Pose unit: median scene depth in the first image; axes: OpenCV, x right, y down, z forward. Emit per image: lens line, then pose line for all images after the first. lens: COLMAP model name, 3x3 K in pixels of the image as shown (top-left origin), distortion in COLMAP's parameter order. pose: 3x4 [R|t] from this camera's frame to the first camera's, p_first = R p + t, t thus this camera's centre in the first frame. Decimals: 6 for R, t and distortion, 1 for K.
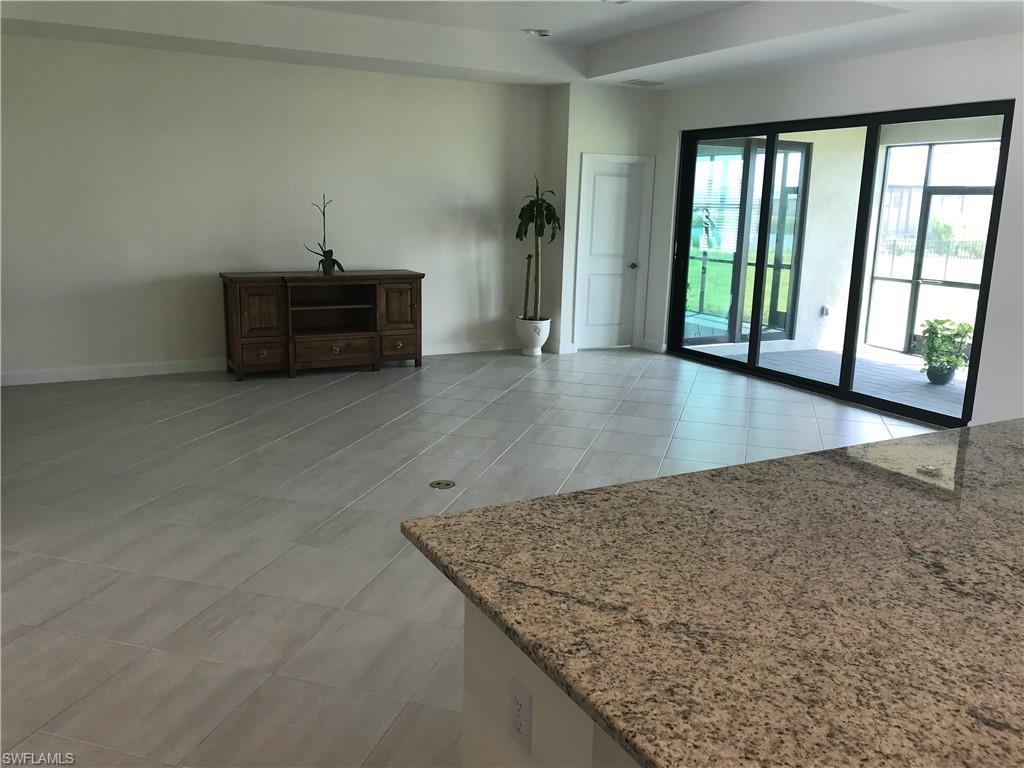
lens RADIAL K [[845.3, 0, 506.4], [0, 845.3, 373.4], [0, 0, 1]] dist [0.075267, -0.092002]
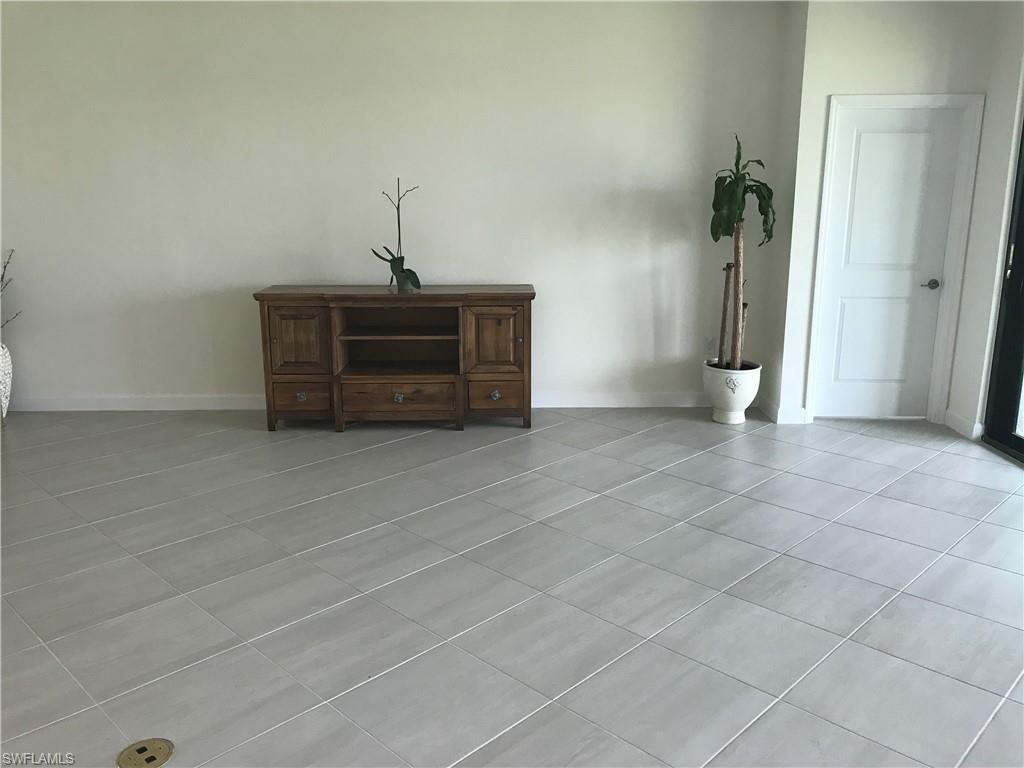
lens RADIAL K [[845.3, 0, 506.4], [0, 845.3, 373.4], [0, 0, 1]] dist [0.075267, -0.092002]
pose [[0.881266, 0.079997, -0.465802, 0.200733], [-0.072103, 0.996791, 0.034774, -0.076326], [0.467089, 0.002941, 0.884205, 0.399240]]
